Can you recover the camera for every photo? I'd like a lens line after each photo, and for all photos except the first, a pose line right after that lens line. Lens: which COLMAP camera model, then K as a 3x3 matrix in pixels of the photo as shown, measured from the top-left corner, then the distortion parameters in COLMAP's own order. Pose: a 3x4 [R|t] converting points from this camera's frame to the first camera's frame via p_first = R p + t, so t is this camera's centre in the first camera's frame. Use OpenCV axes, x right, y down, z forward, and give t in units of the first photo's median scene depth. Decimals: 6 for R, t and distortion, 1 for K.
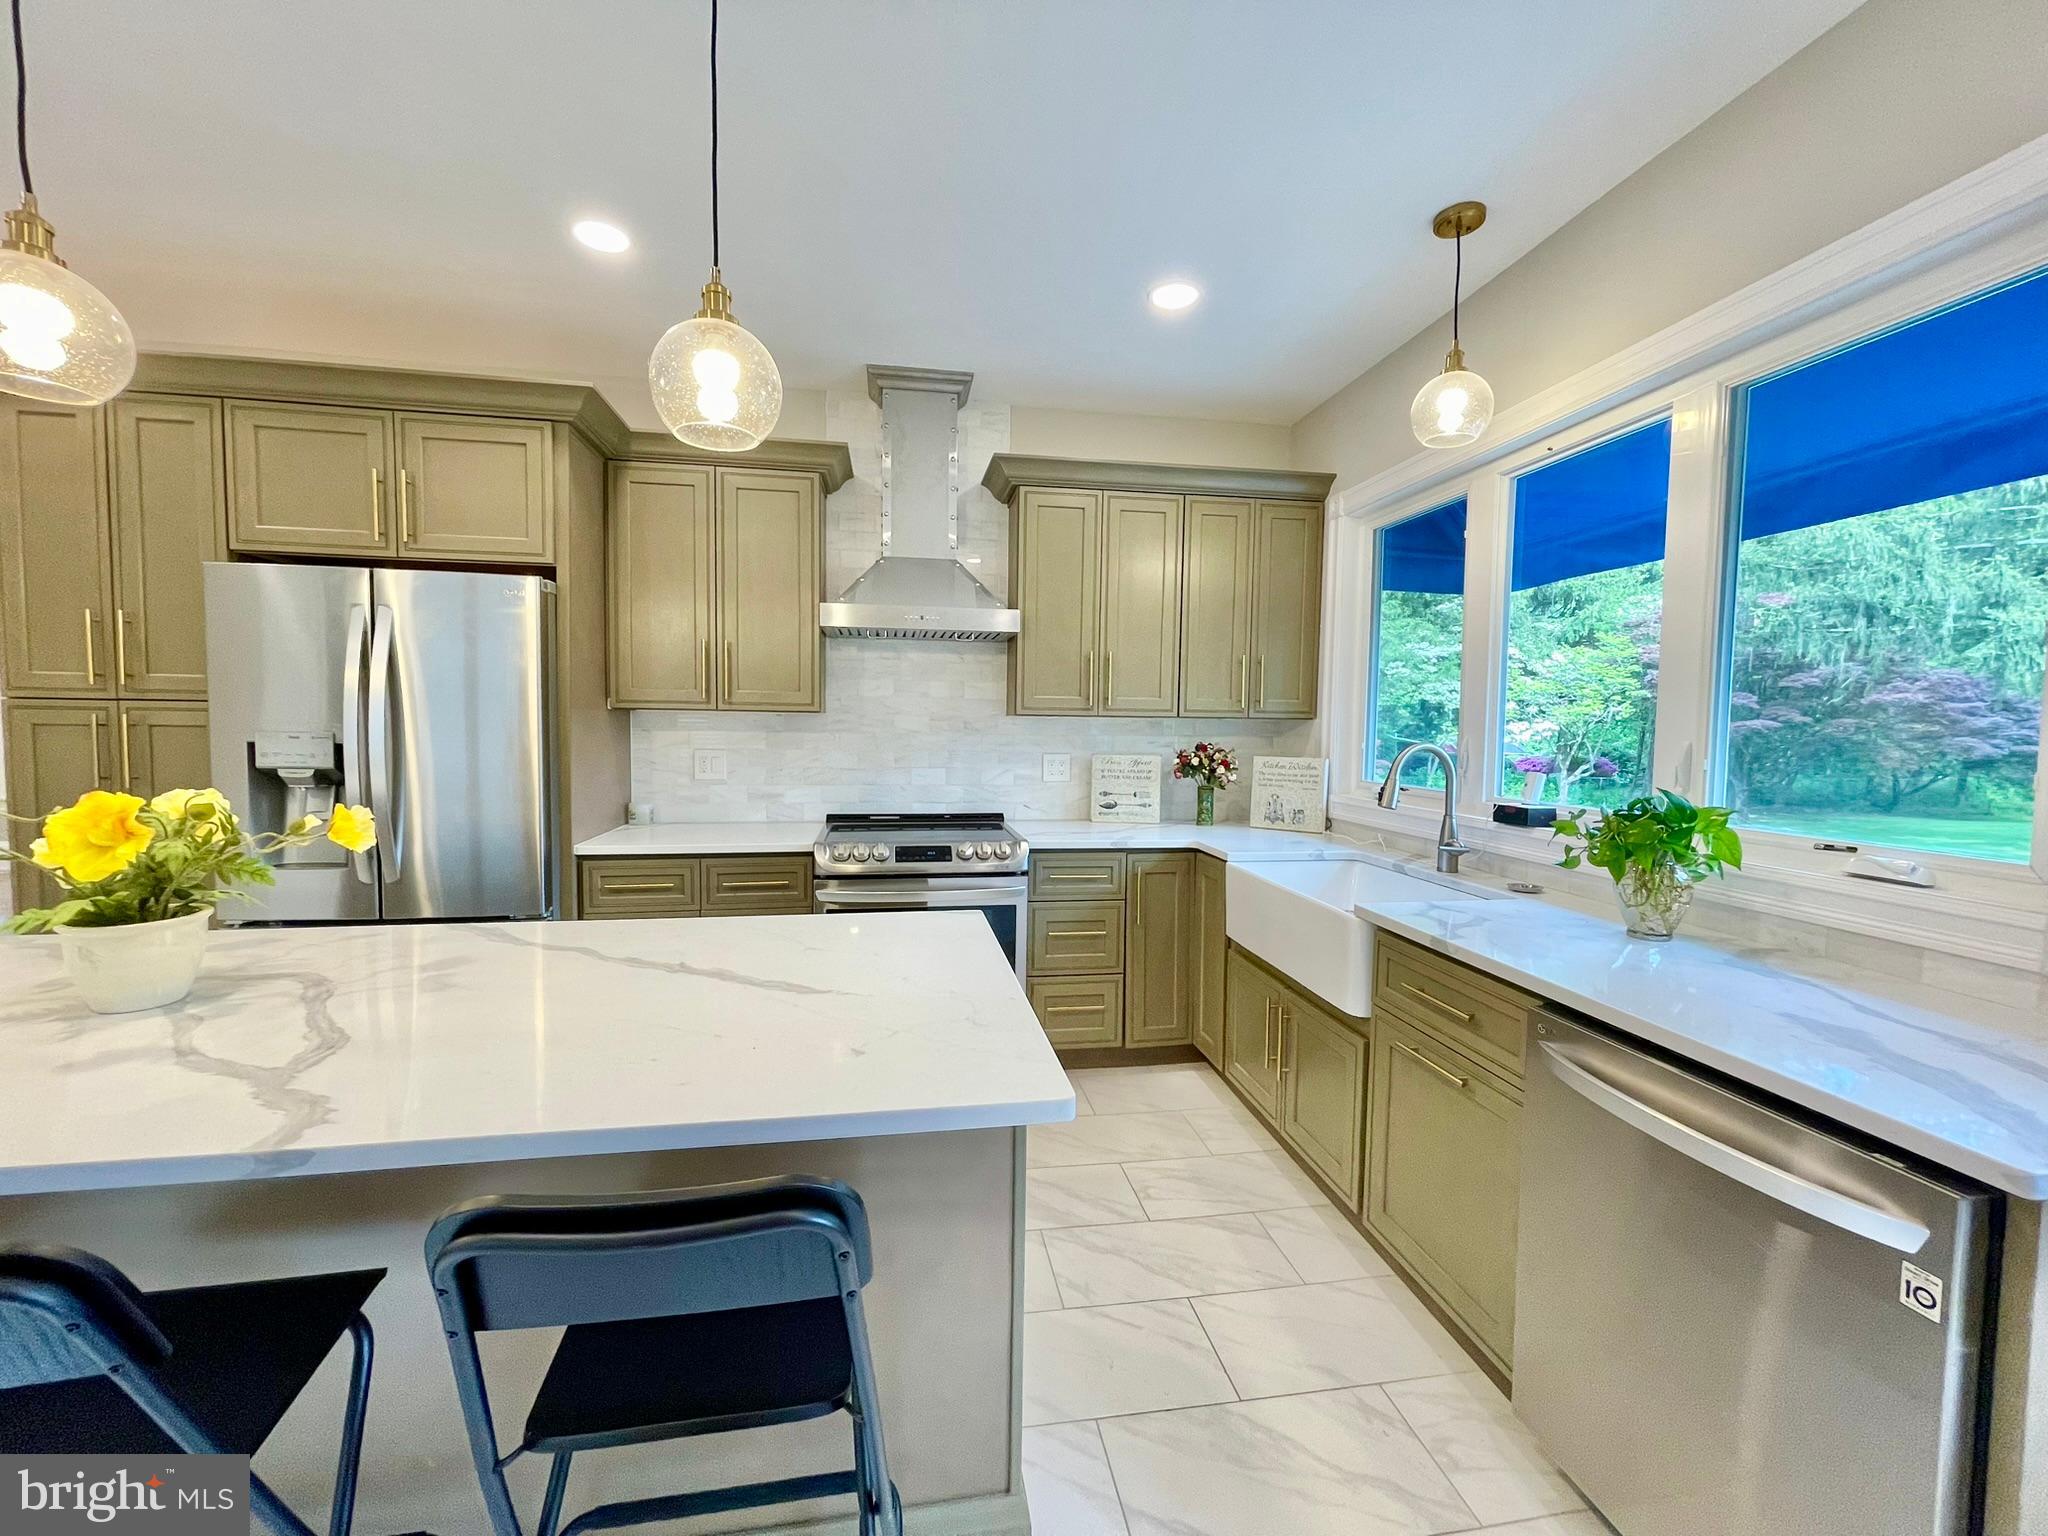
lens RADIAL K [[824.7, 0, 1028.7], [0, 824.7, 768.7], [0, 0, 1]] dist [-0.000721, -0.000115]
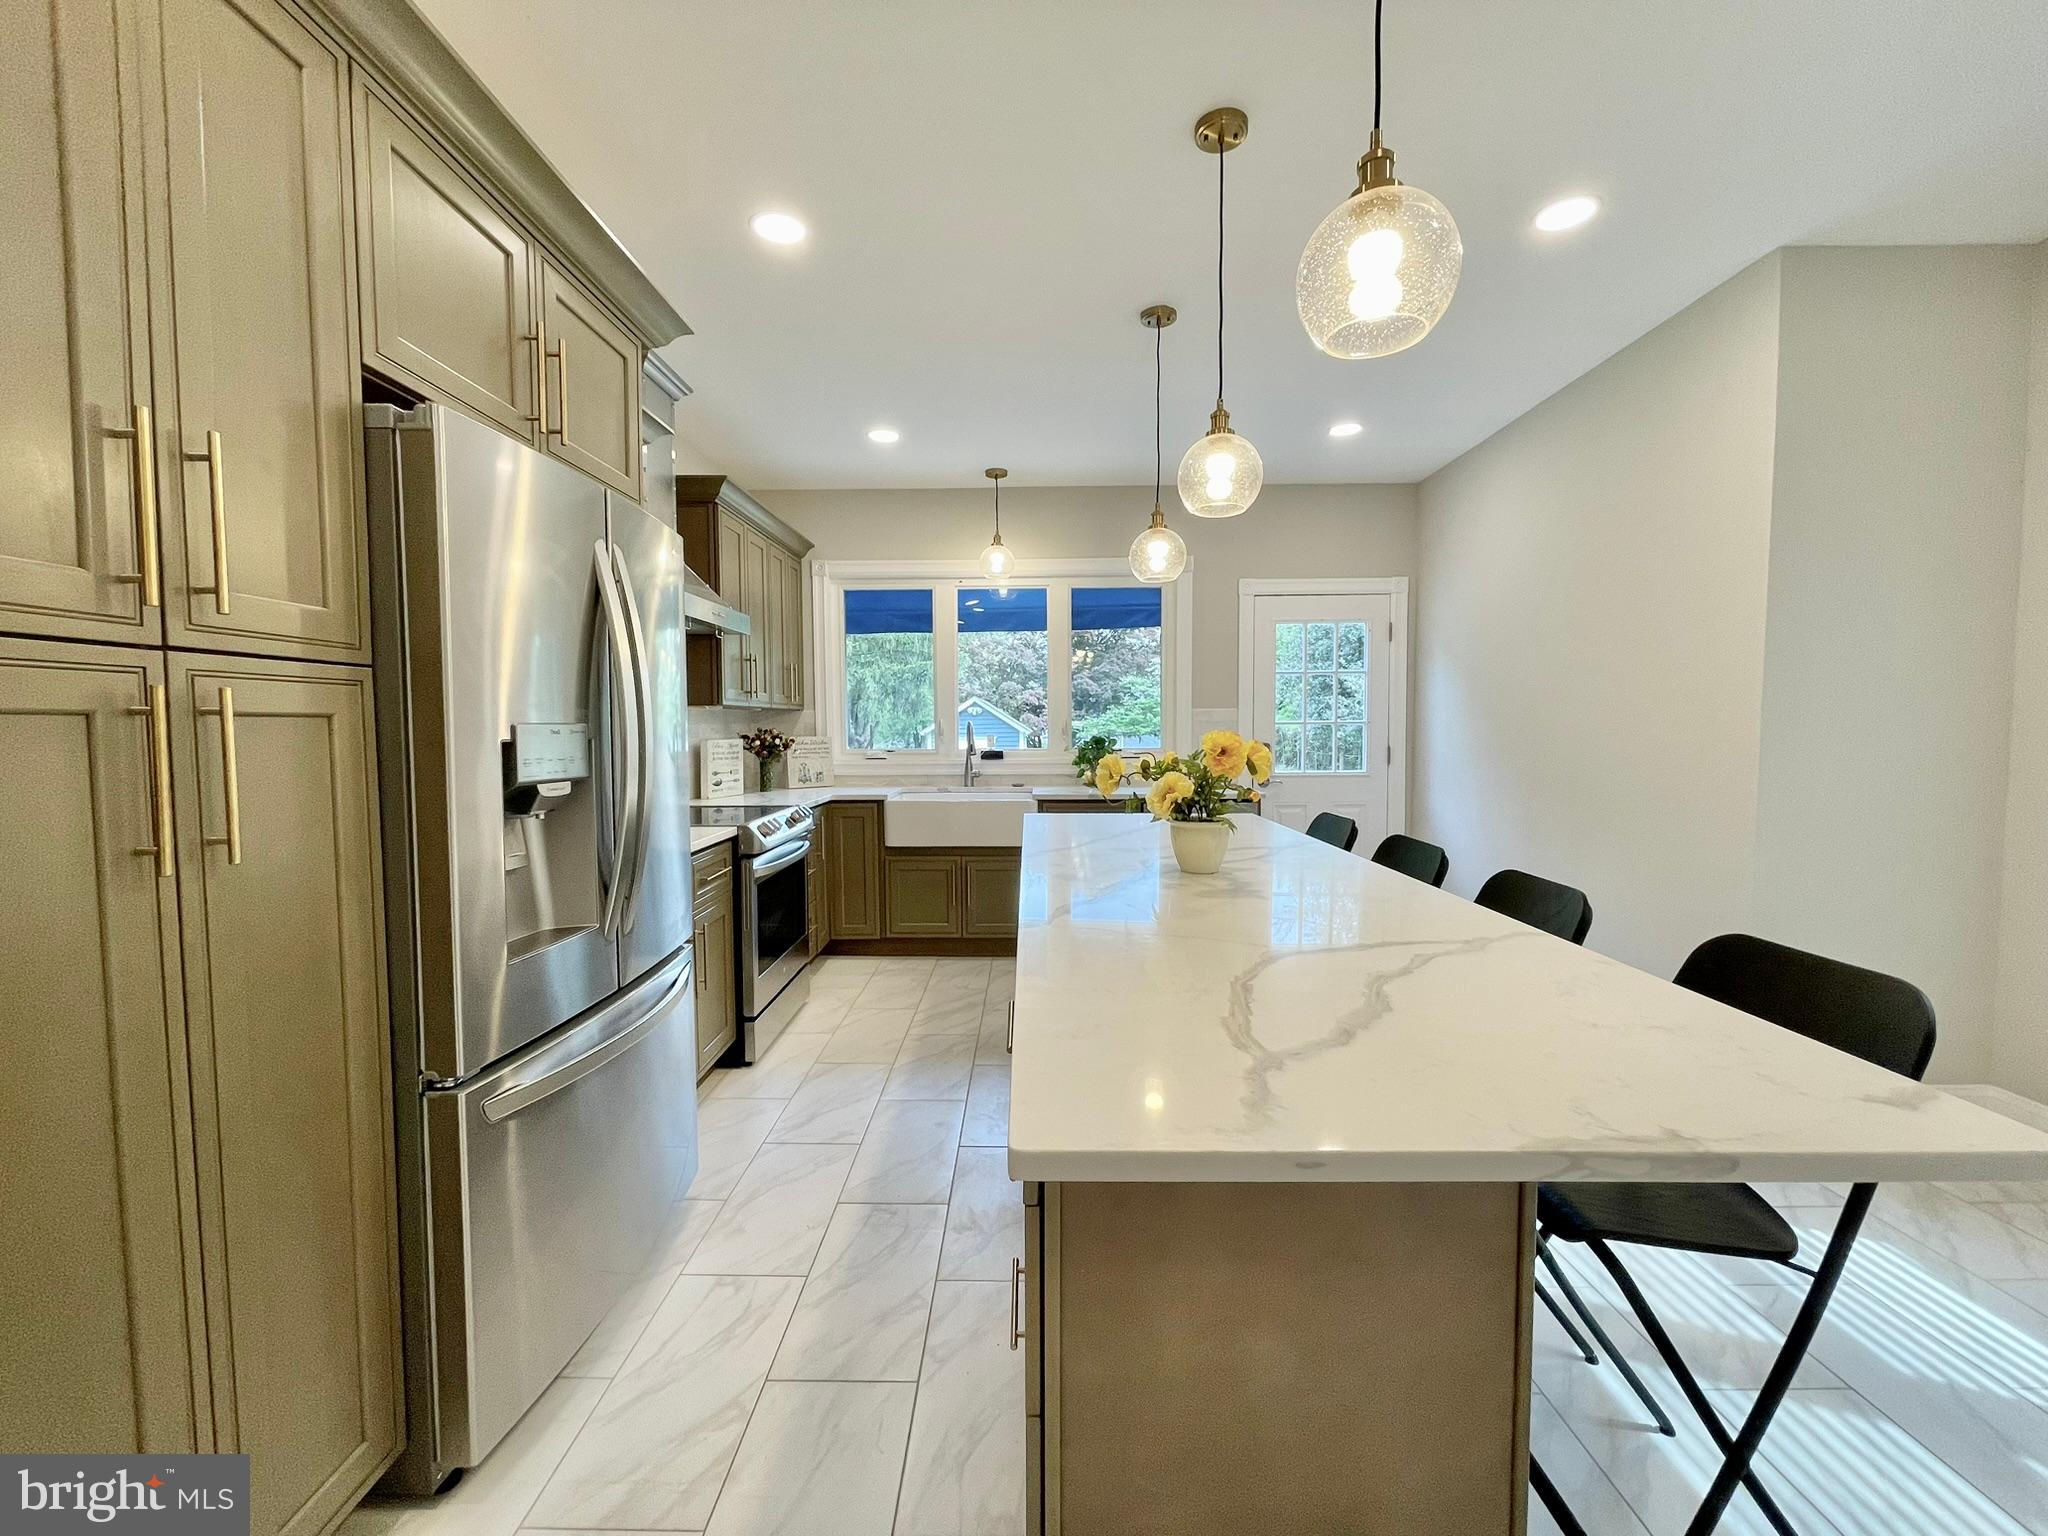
lens RADIAL K [[824.7, 0, 1028.3], [0, 824.7, 764.6], [0, 0, 1]] dist [-0.000721, -0.000115]
pose [[0.175462, -0.062060, 0.982528, -1.199953], [0.061662, 0.996744, 0.051946, -0.019010], [-0.982553, 0.051470, 0.178718, 0.438424]]
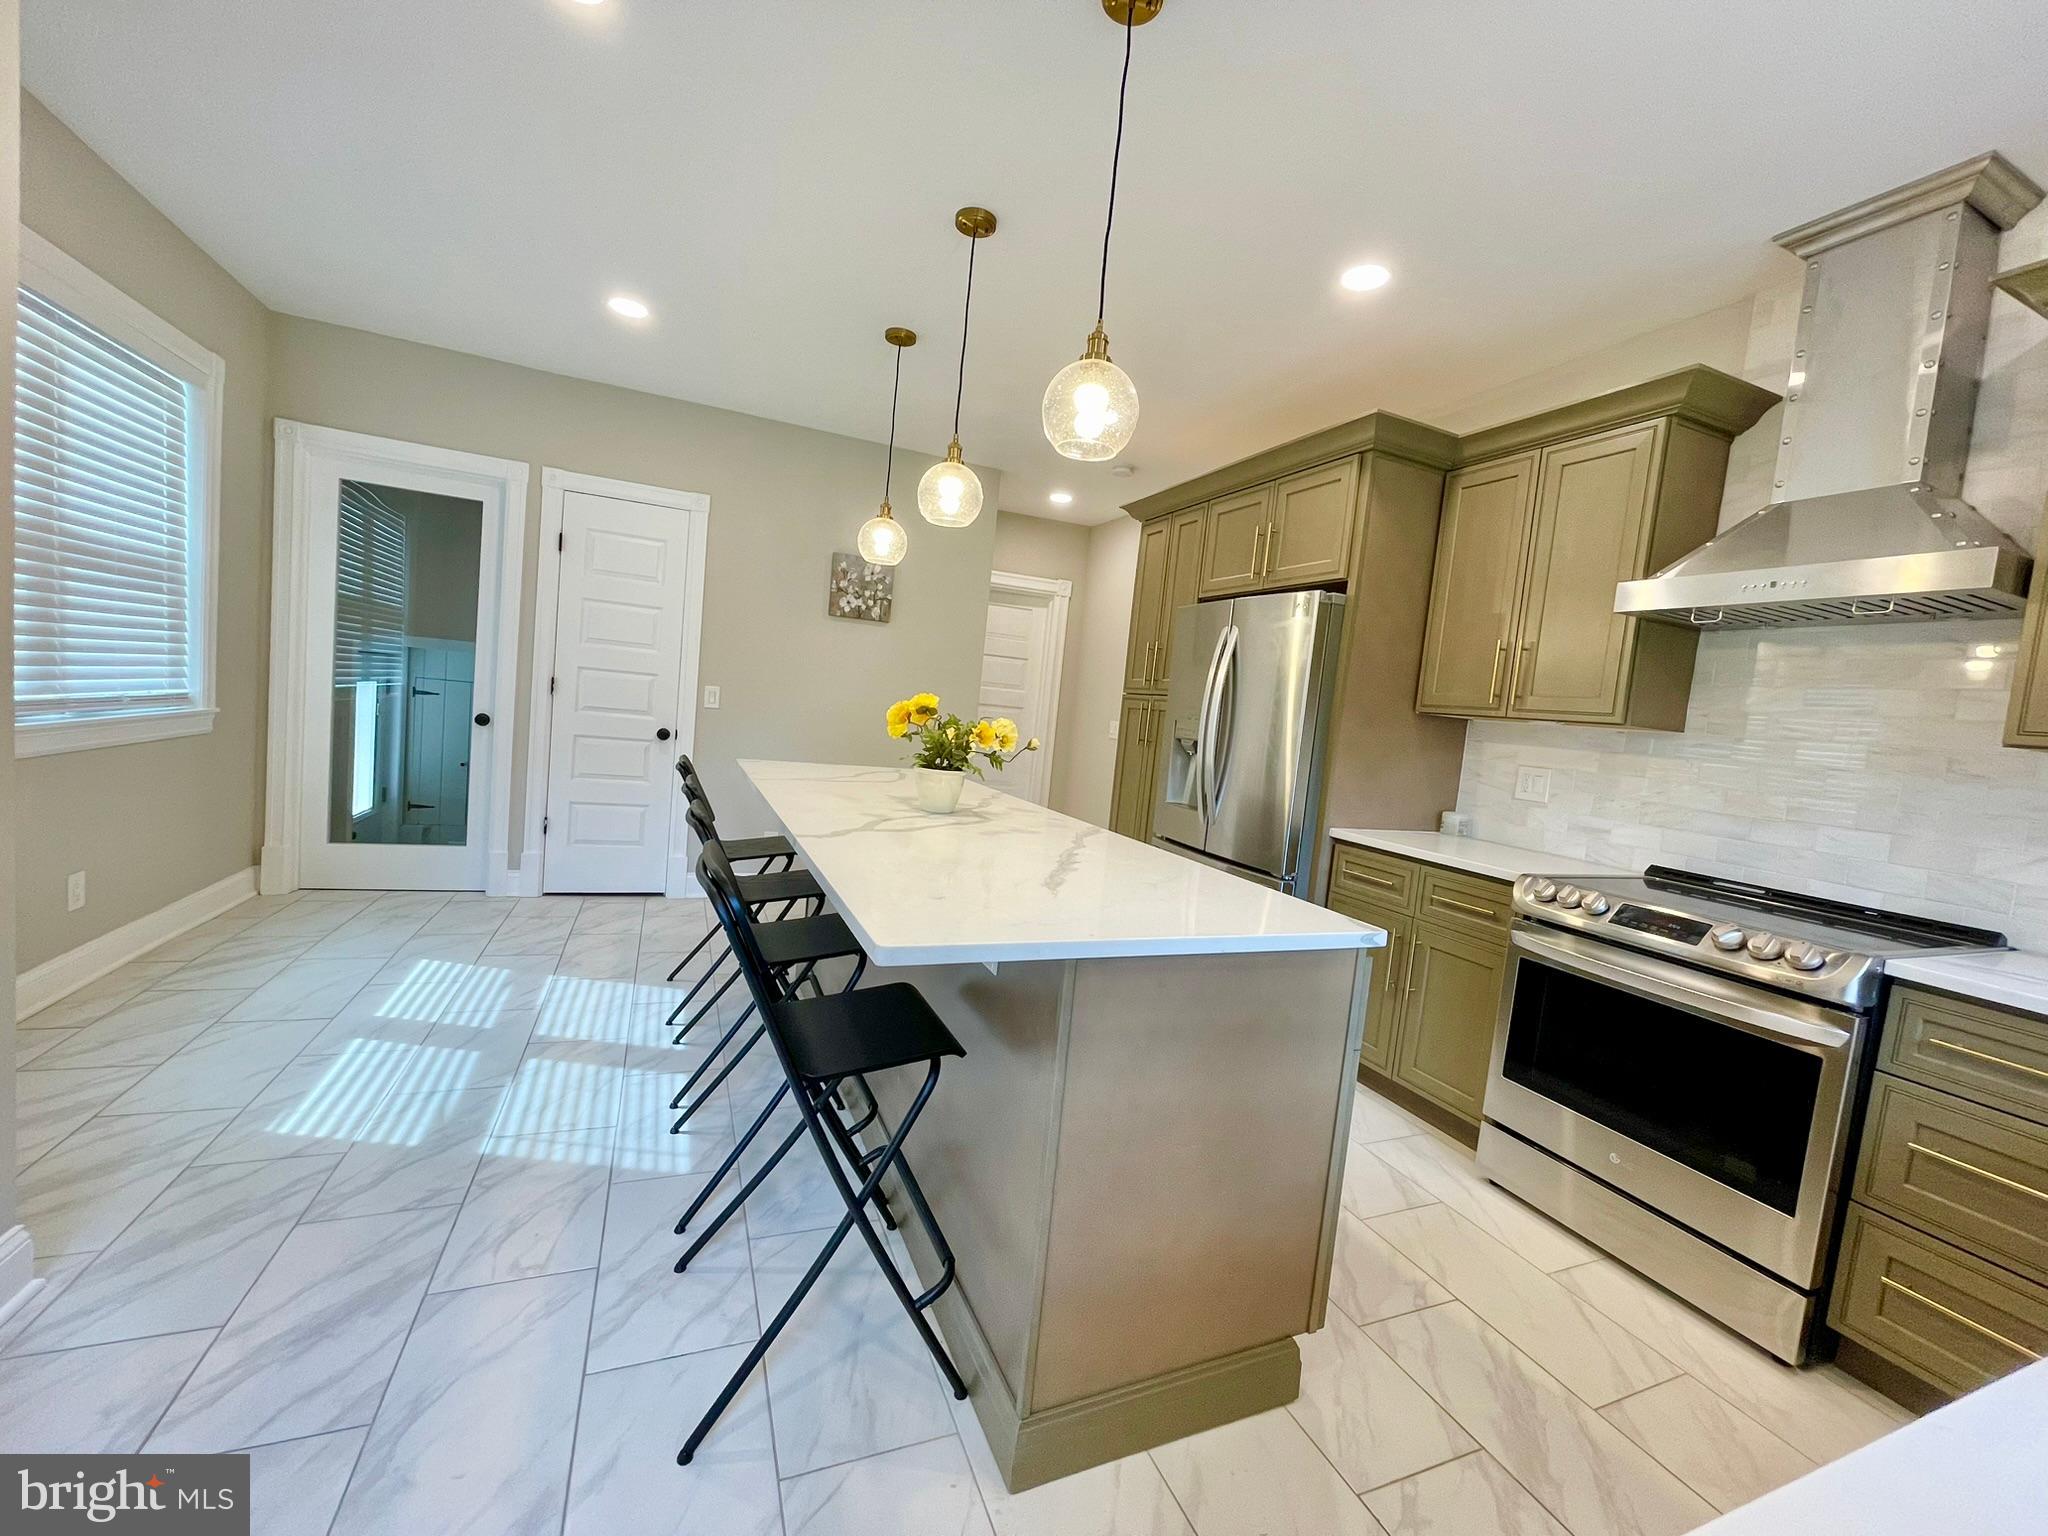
lens RADIAL K [[824.7, 0, 1022.0], [0, 824.7, 768.1], [0, 0, 1]] dist [-0.000721, -0.000115]
pose [[0.239872, 0.083408, -0.967215, 0.388355], [-0.146381, 0.988019, 0.048899, 0.017910], [0.959705, 0.129853, 0.249208, 0.283103]]
